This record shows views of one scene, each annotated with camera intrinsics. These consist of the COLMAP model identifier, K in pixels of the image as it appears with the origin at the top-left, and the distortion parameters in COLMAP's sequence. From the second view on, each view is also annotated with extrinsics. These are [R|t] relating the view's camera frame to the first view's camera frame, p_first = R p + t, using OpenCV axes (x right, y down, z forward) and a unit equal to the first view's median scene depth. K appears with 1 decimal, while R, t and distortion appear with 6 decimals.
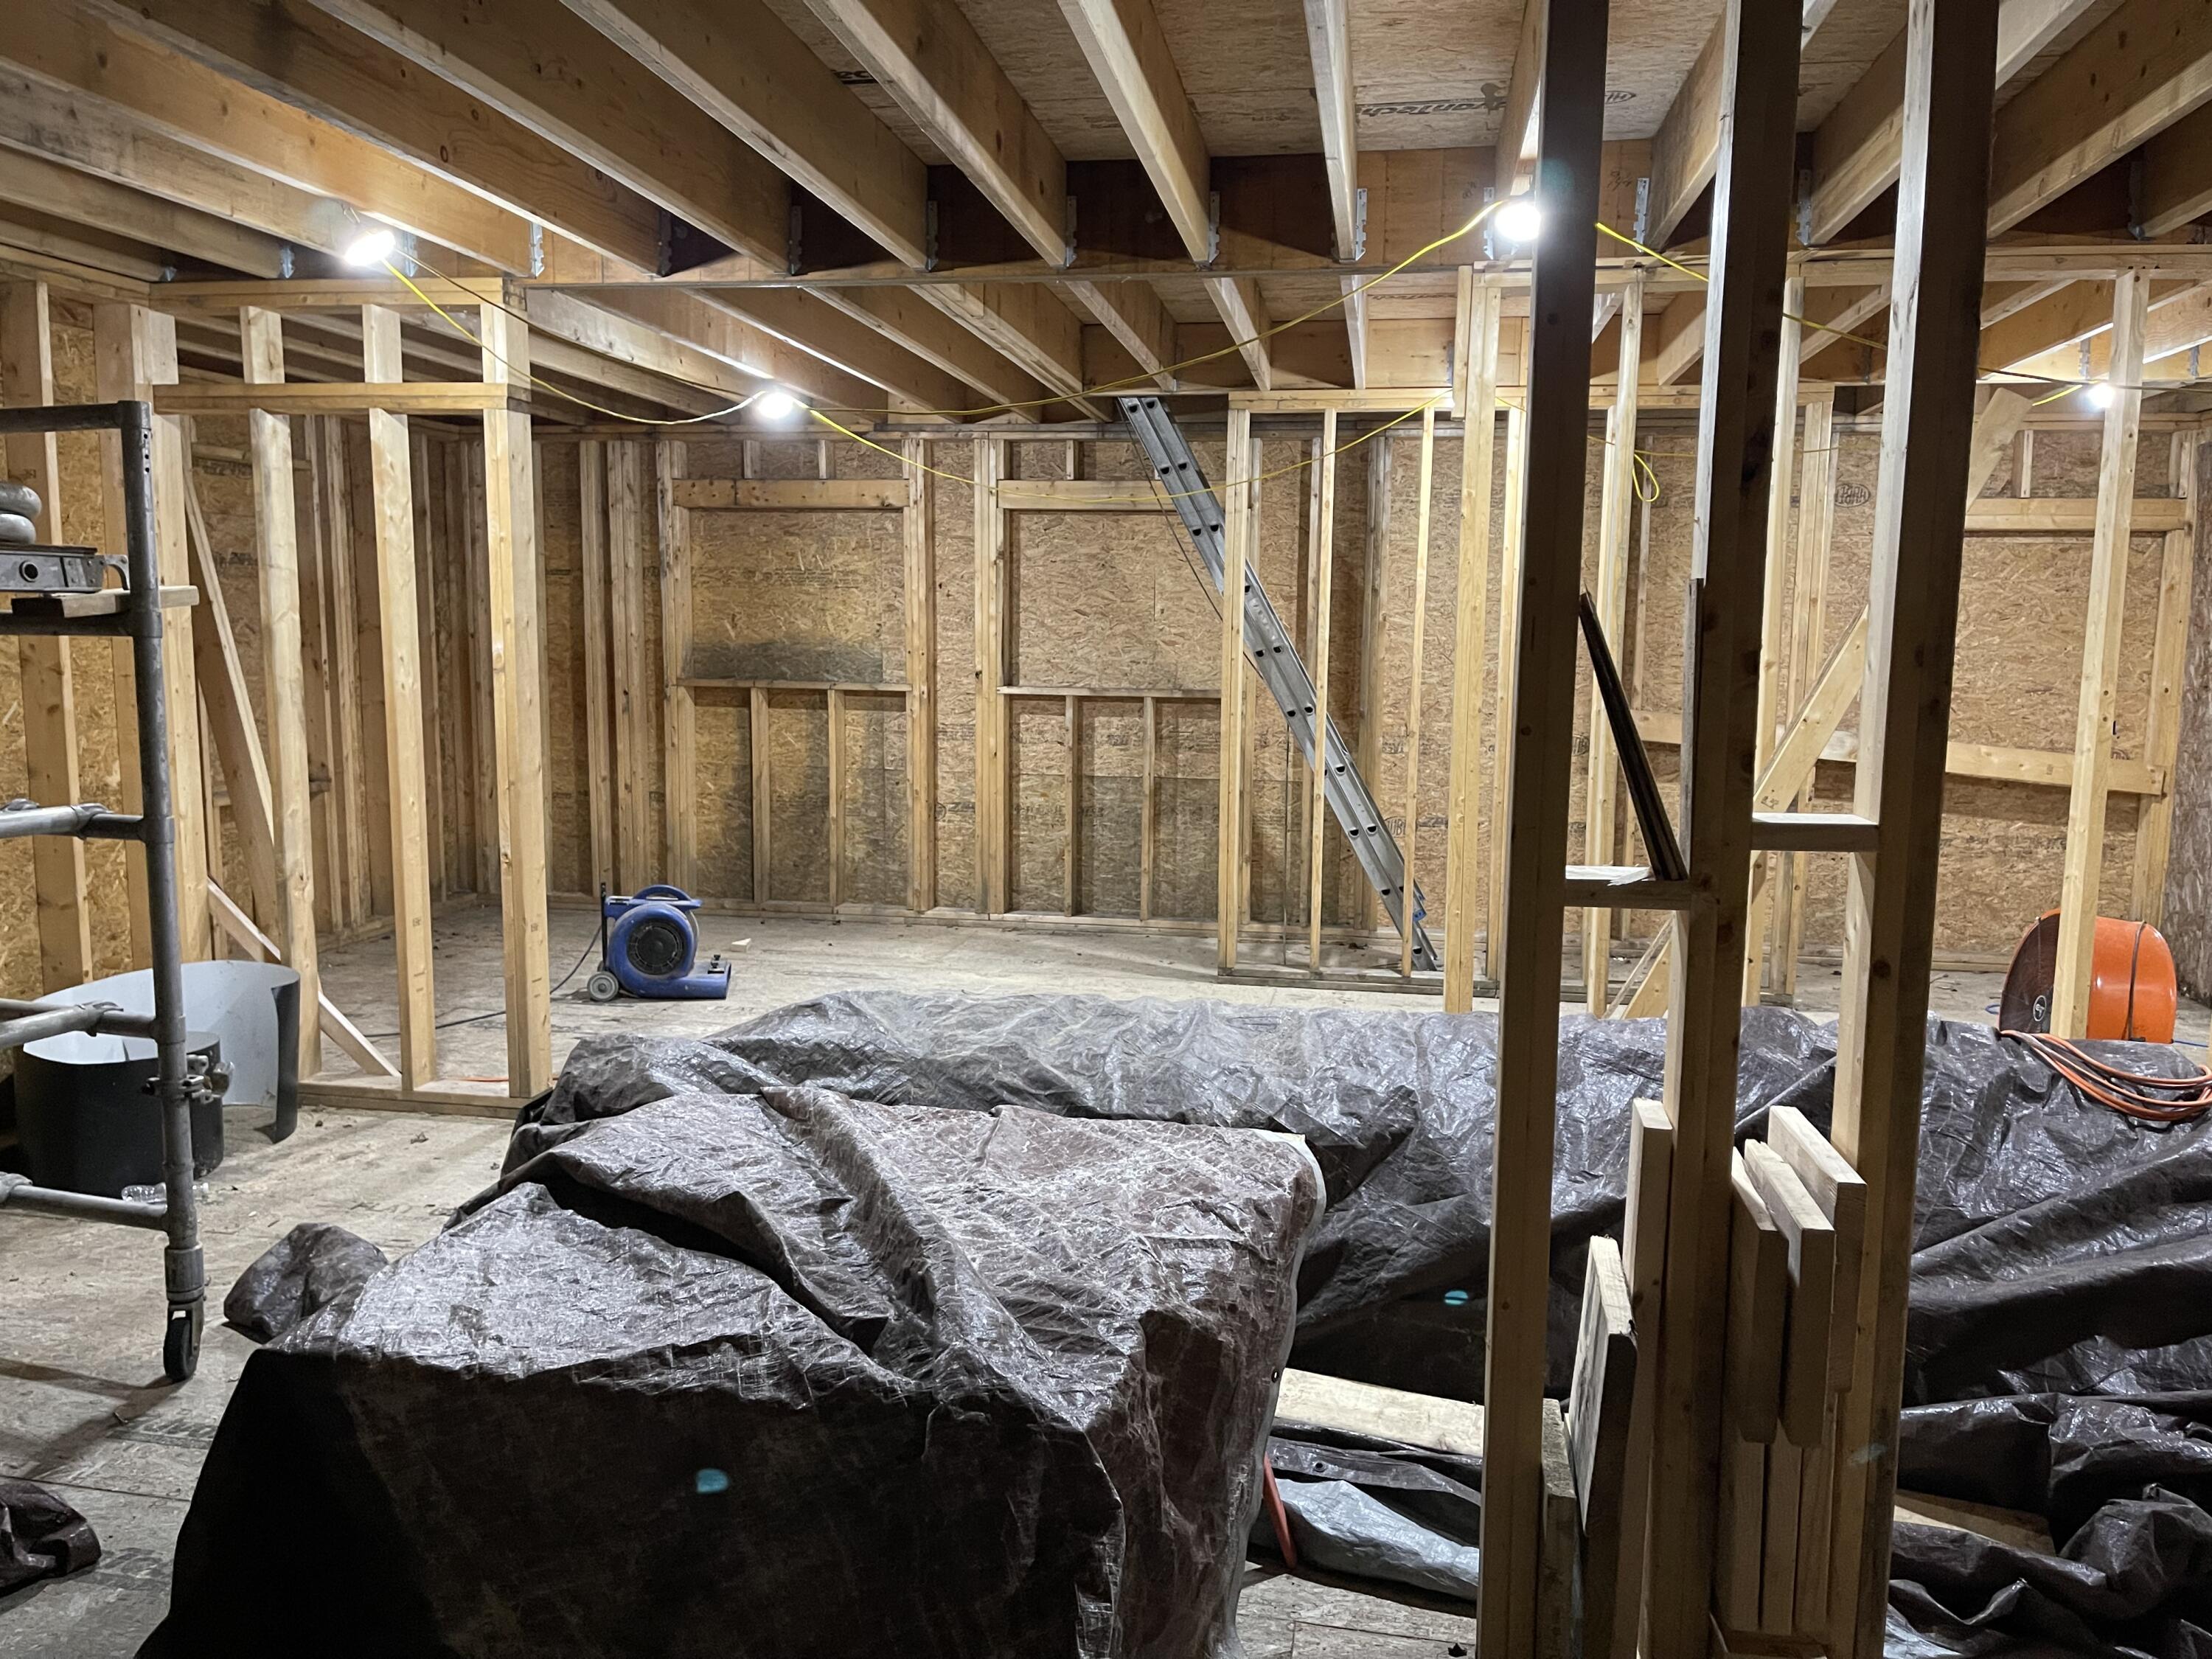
lens RADIAL K [[1668.3, 0, 1125.4], [0, 1668.3, 840.7], [0, 0, 1]] dist [0.076420, -0.105823]
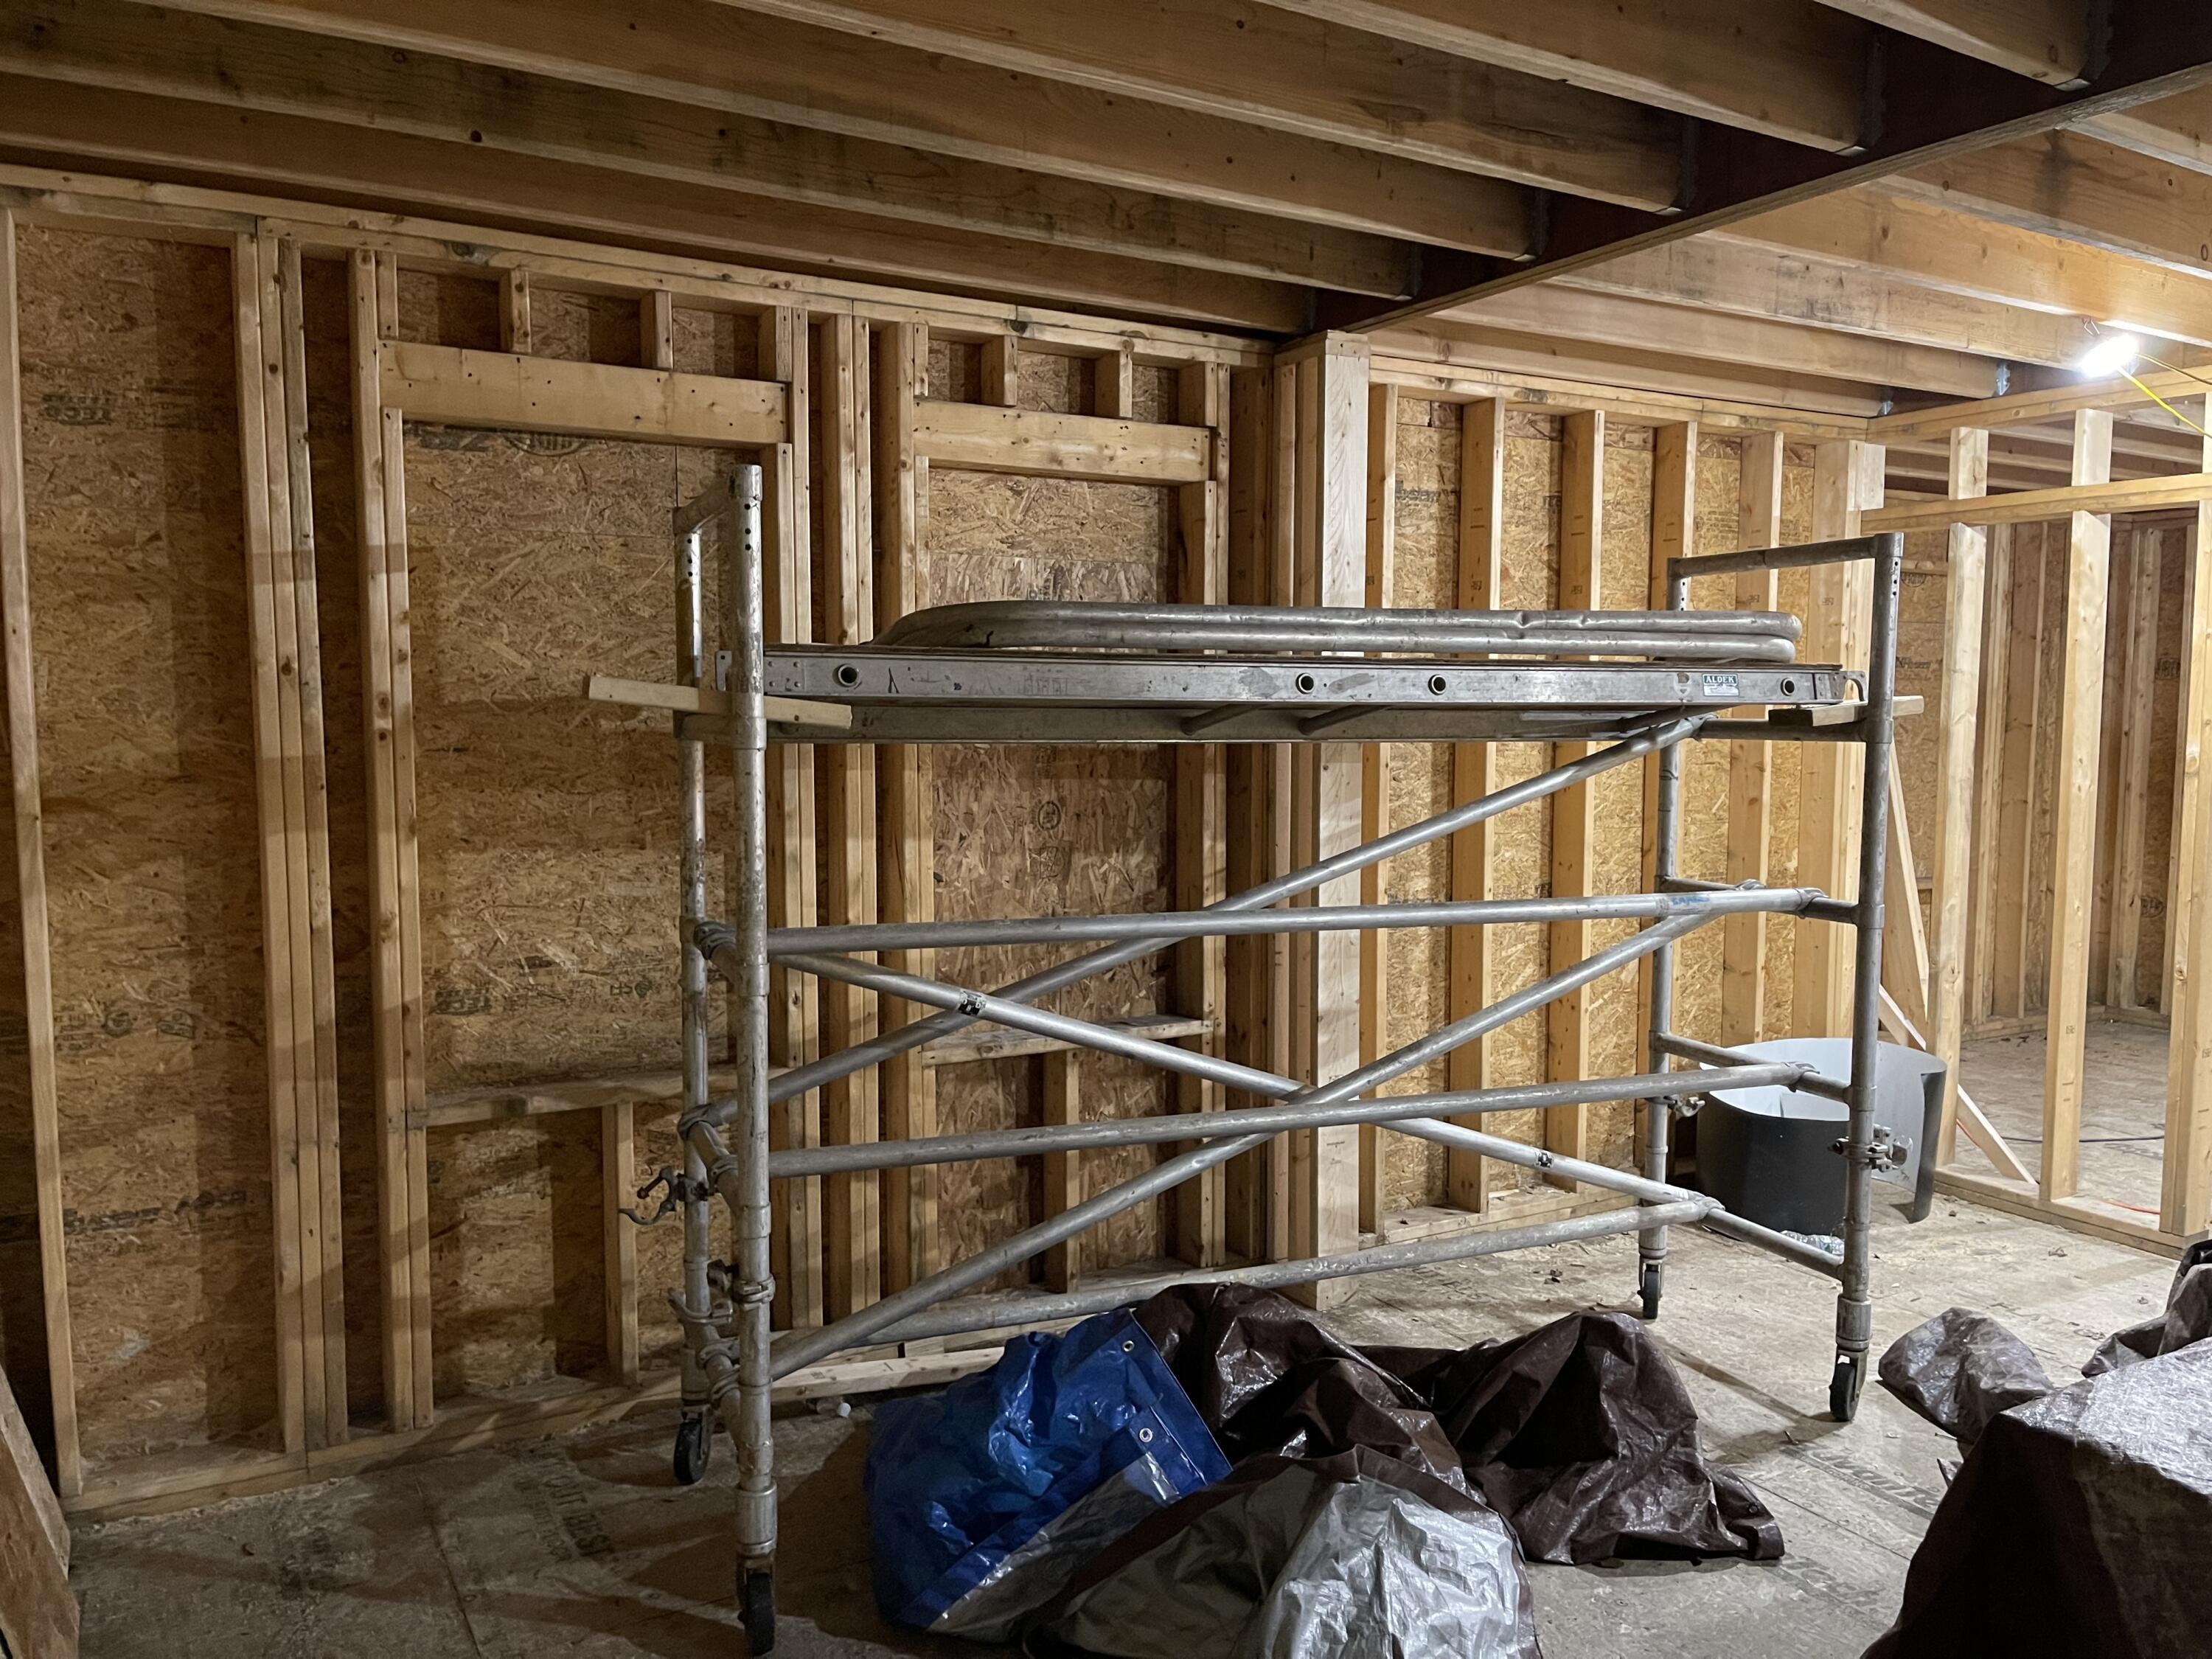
lens RADIAL K [[1668.3, 0, 1110.0], [0, 1668.3, 844.2], [0, 0, 1]] dist [0.076420, -0.105823]
pose [[0.634501, 0.052976, -0.771105, -0.025527], [-0.093275, 0.995605, -0.008352, 0.001502], [0.767274, 0.077225, 0.636654, -0.056064]]
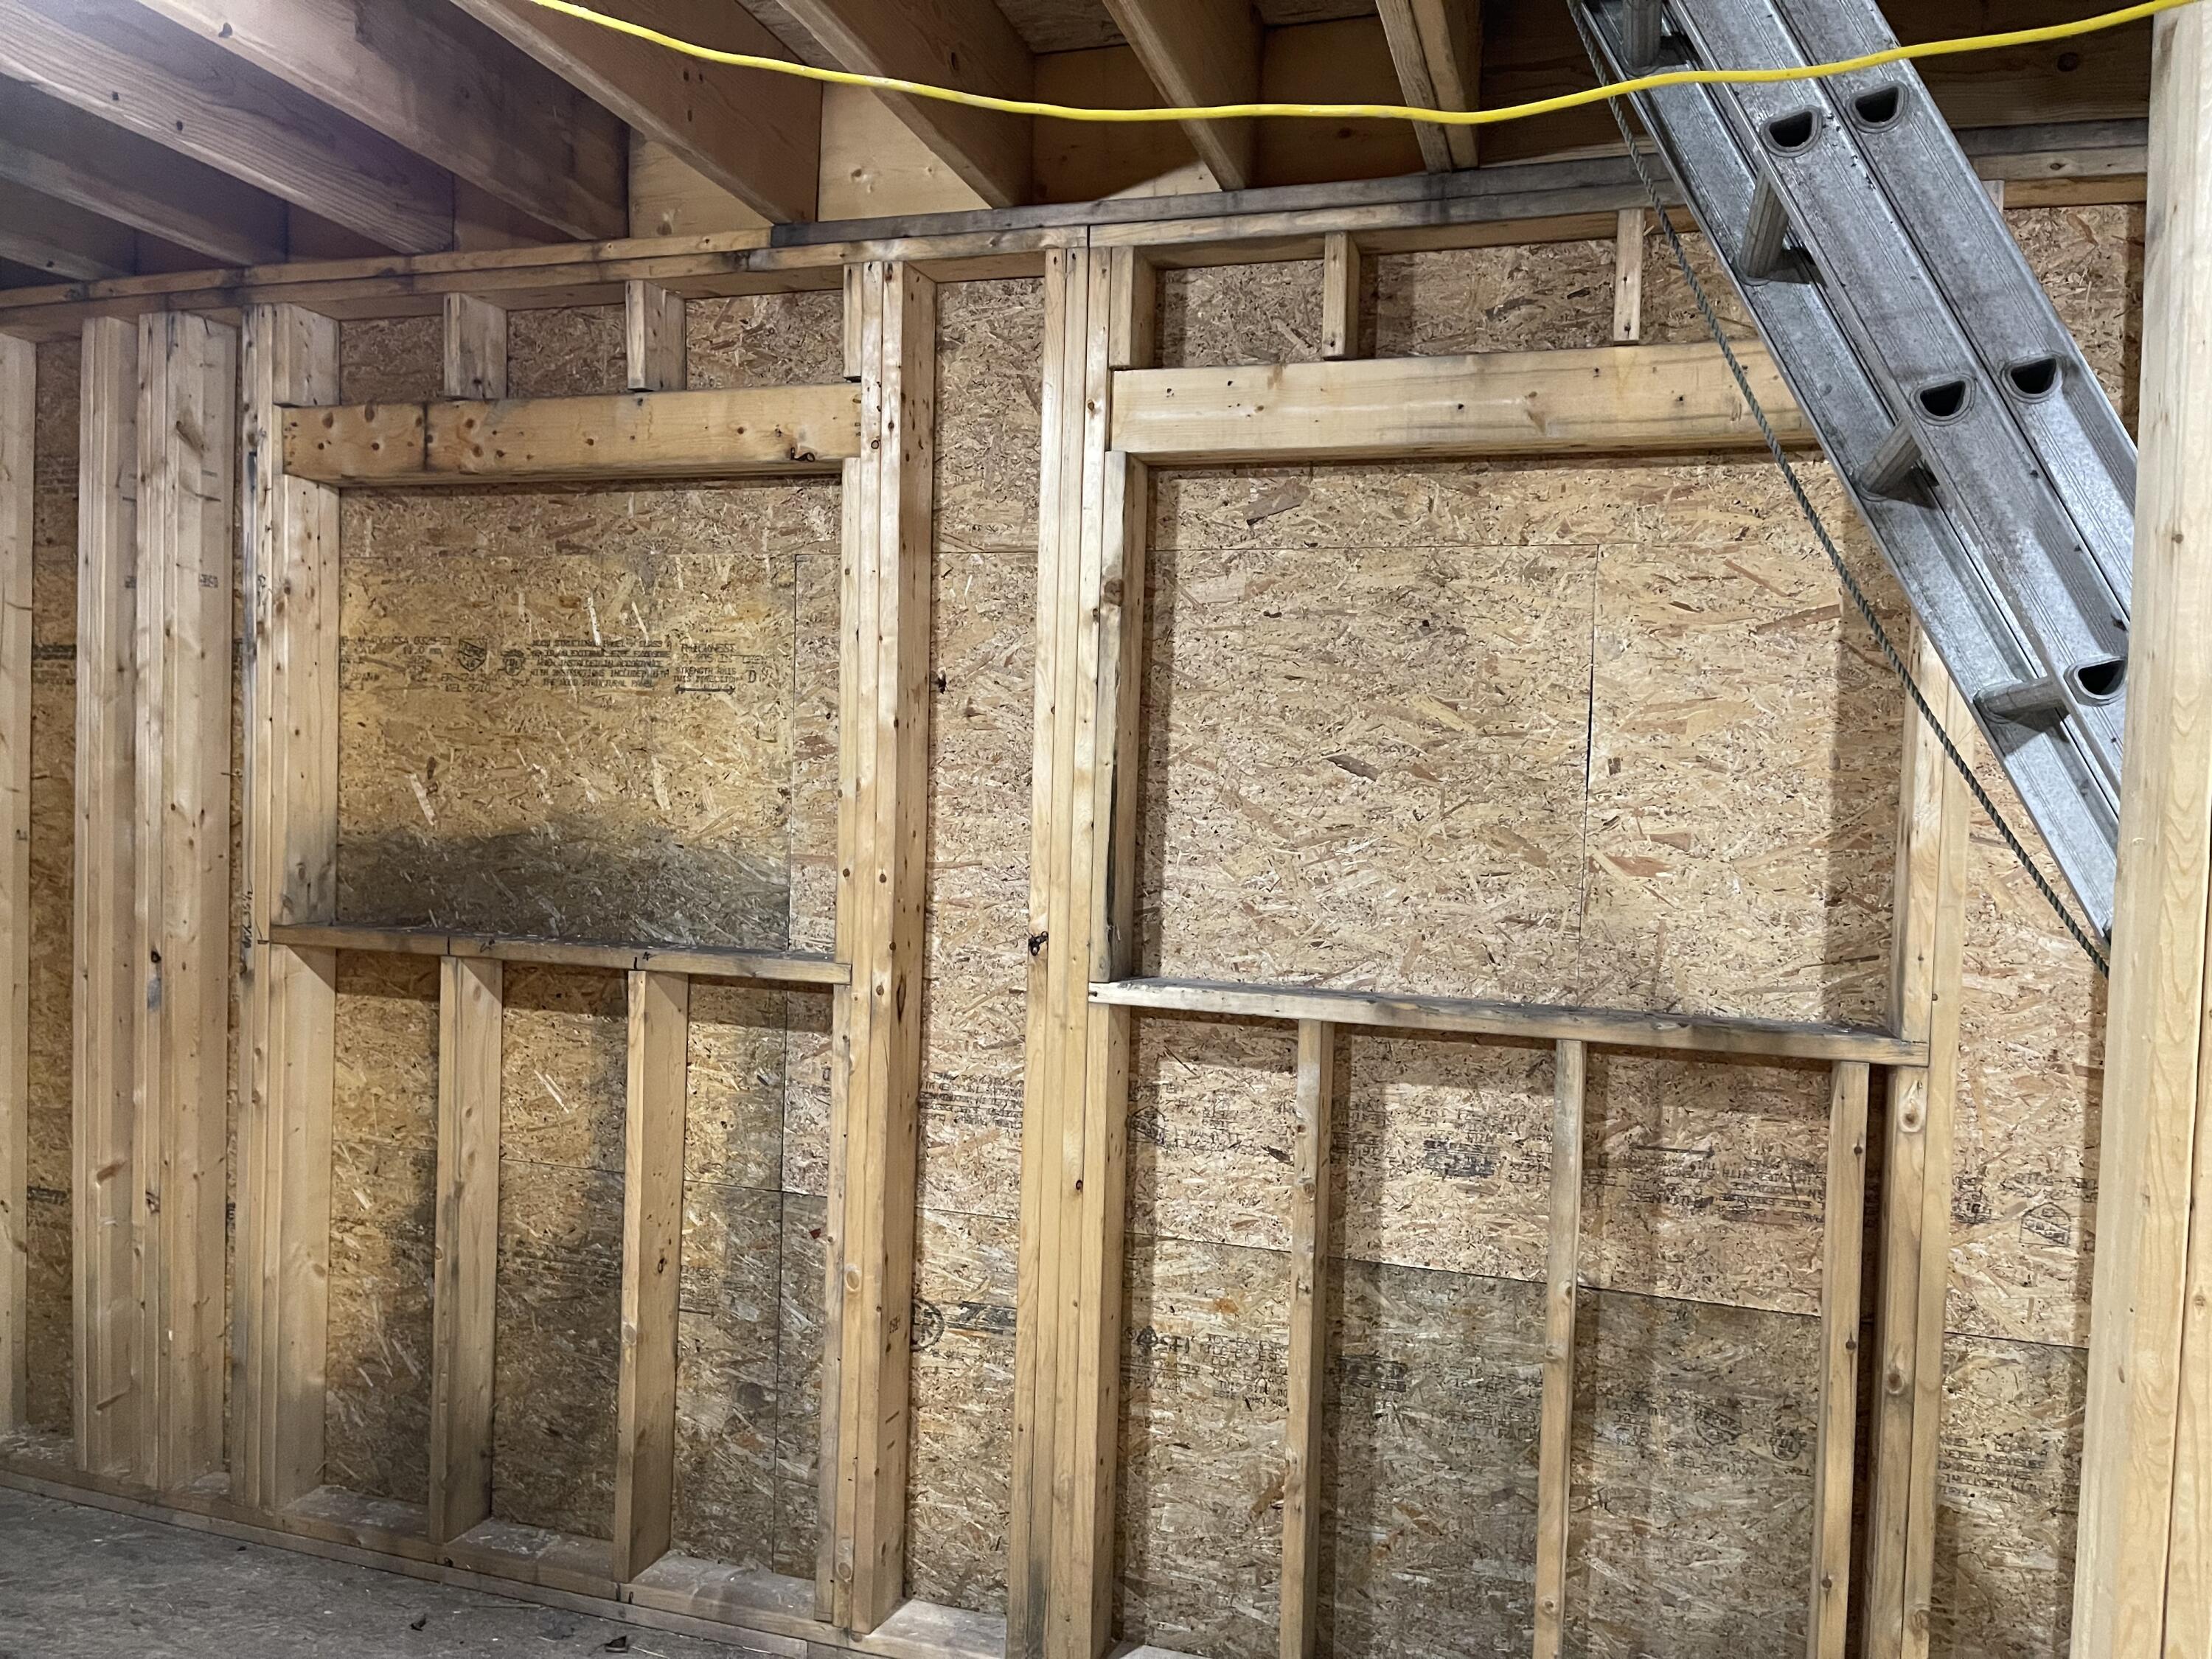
lens RADIAL K [[1668.3, 0, 1092.2], [0, 1668.3, 848.0], [0, 0, 1]] dist [0.076420, -0.105823]
pose [[0.989556, 0.023221, -0.142267, -0.030490], [-0.036617, 0.995060, -0.092278, -0.089496], [0.139421, 0.096524, 0.985518, 0.679254]]
